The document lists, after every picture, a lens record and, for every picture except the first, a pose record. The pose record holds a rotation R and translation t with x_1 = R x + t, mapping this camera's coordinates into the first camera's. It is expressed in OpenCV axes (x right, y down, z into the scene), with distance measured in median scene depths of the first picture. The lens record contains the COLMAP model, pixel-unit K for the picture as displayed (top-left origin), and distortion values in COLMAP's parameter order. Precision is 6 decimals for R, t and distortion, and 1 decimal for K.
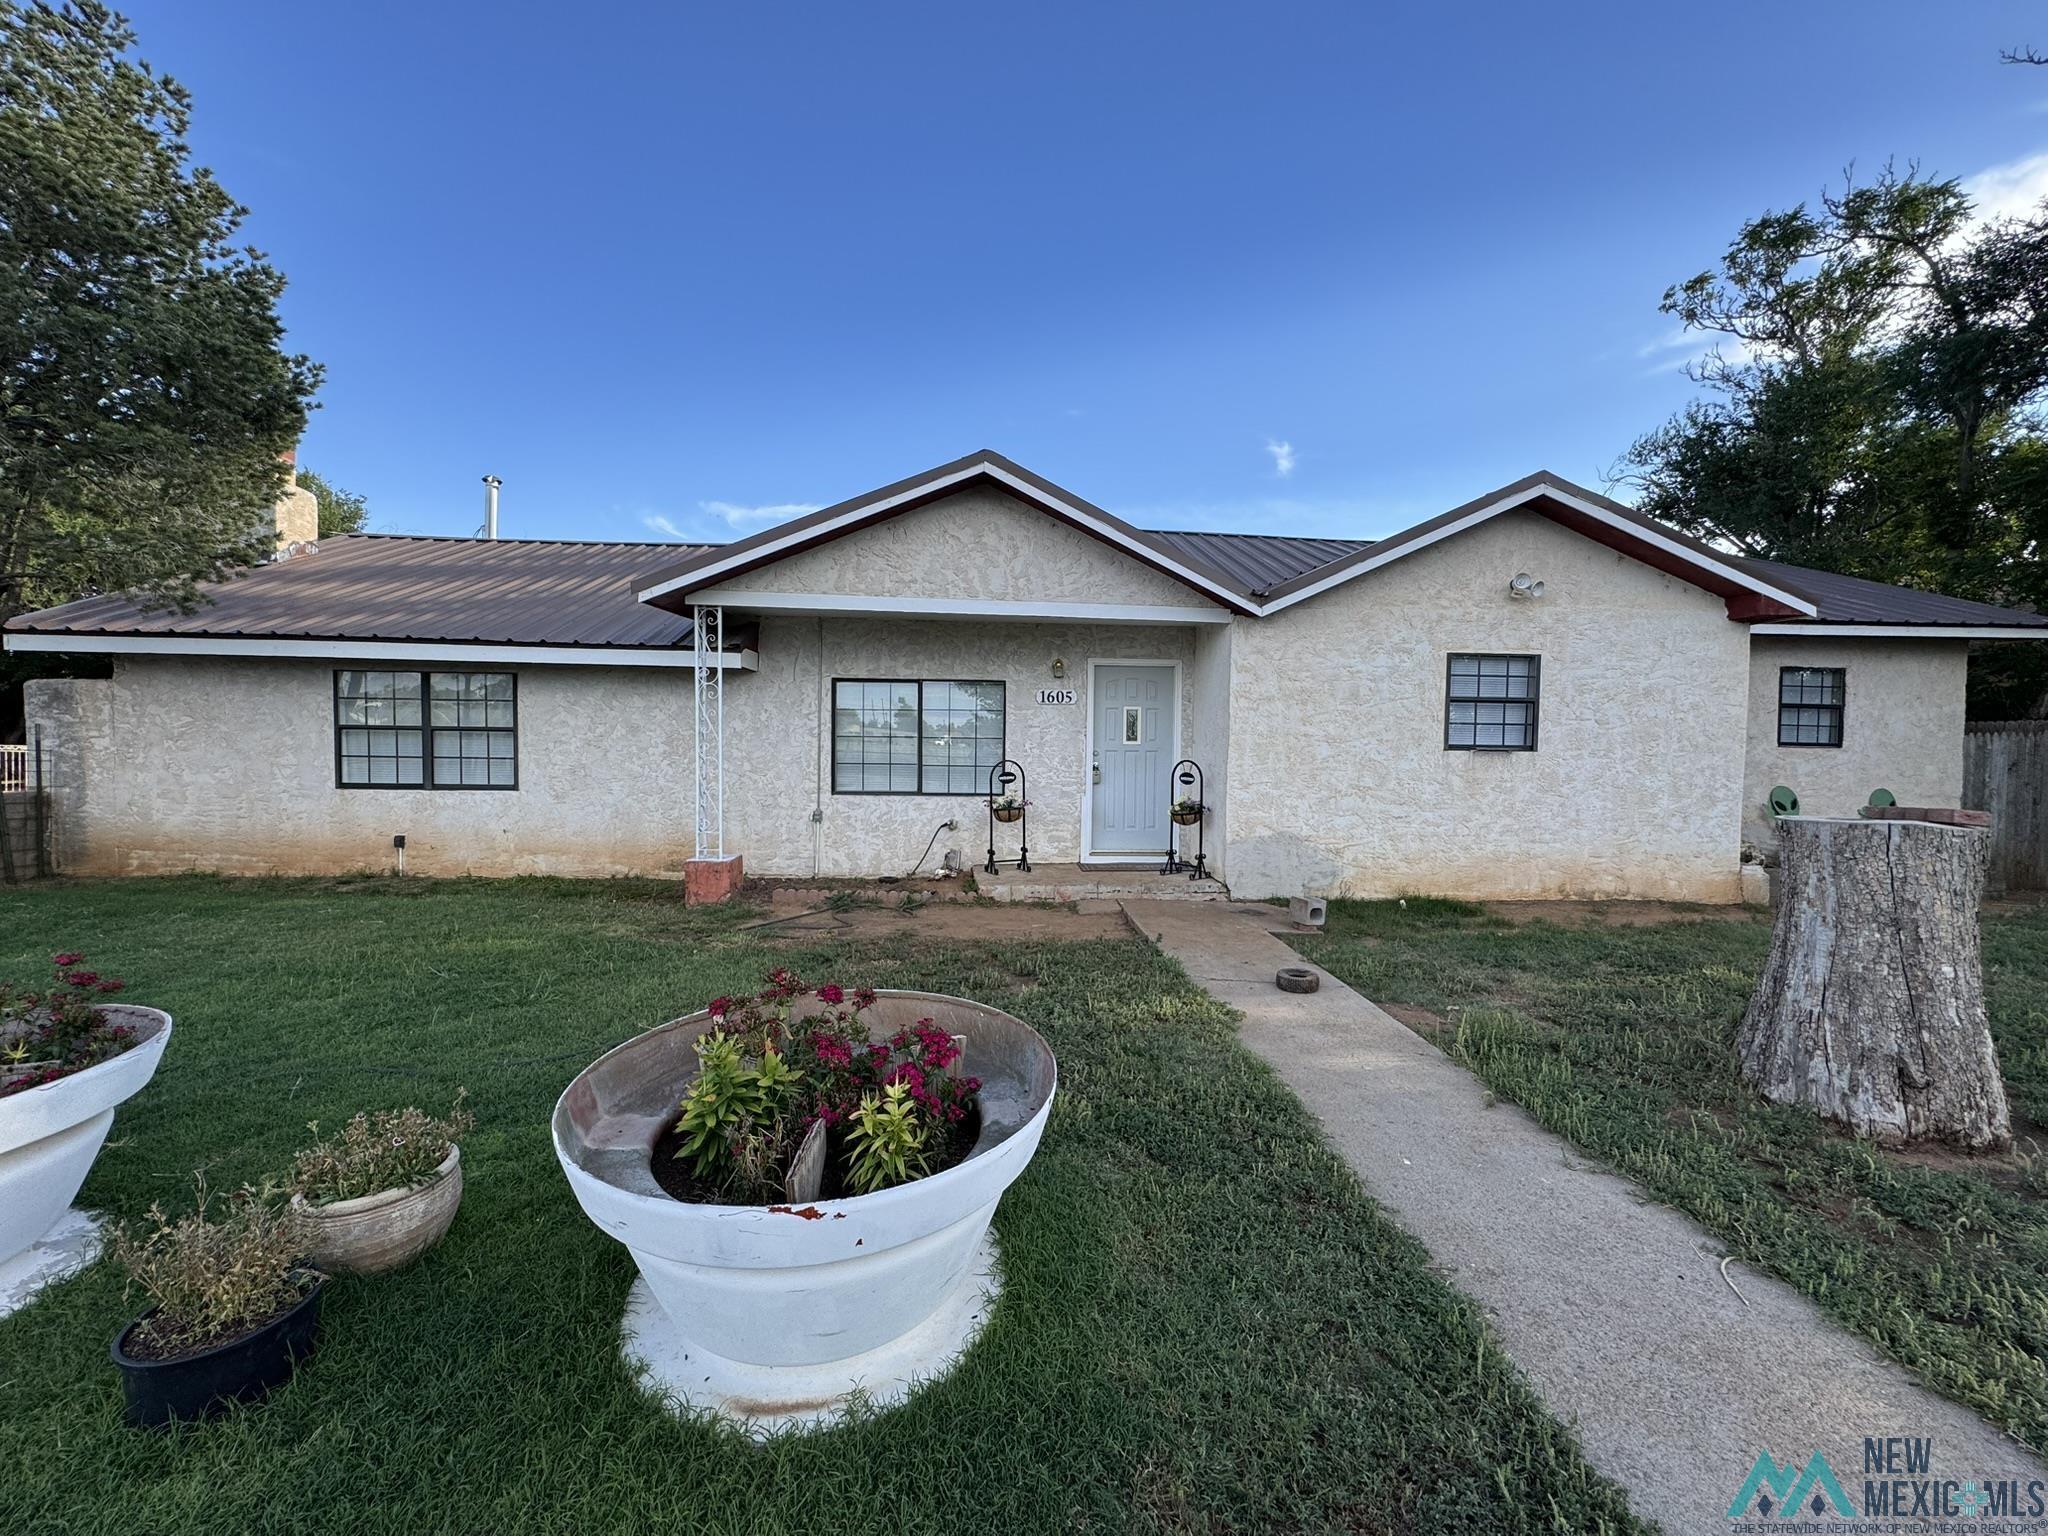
lens RADIAL K [[814.3, 0, 1024.0], [0, 814.3, 768.0], [0, 0, 1]] dist [-0.001078, 0.000027]
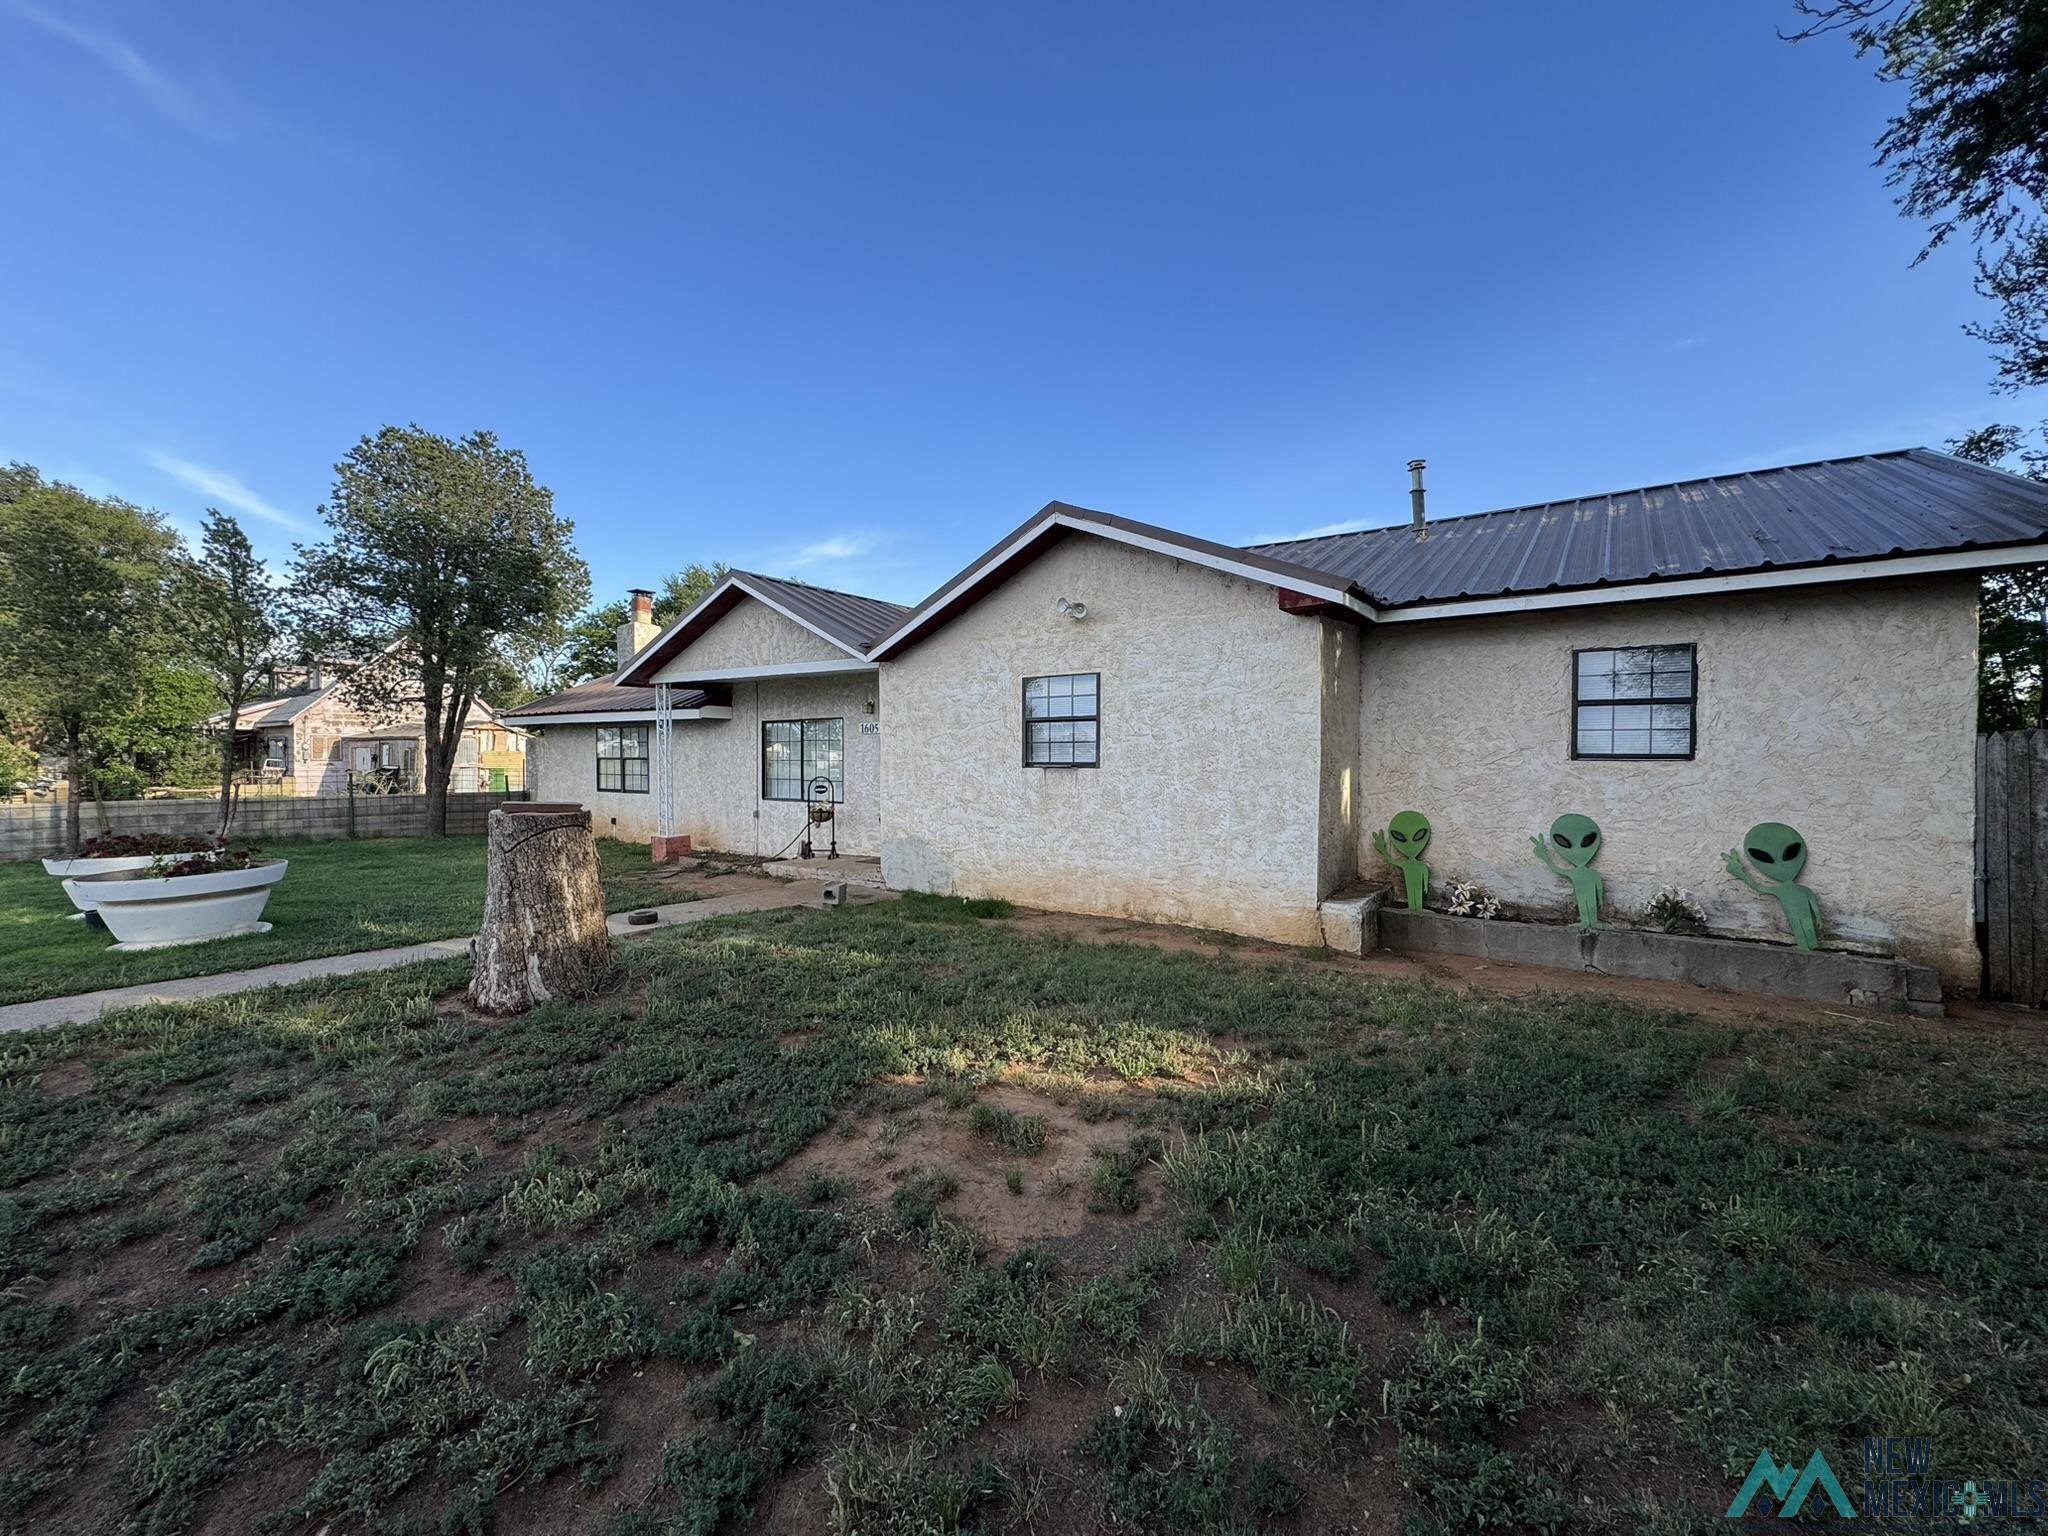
lens RADIAL K [[814.3, 0, 1024.0], [0, 814.3, 768.0], [0, 0, 1]] dist [-0.001078, 0.000027]
pose [[0.786643, -0.005283, -0.617386, 1.176758], [-0.011161, 0.999678, -0.022774, 0.003584], [0.617308, 0.024805, 0.786331, 0.146847]]
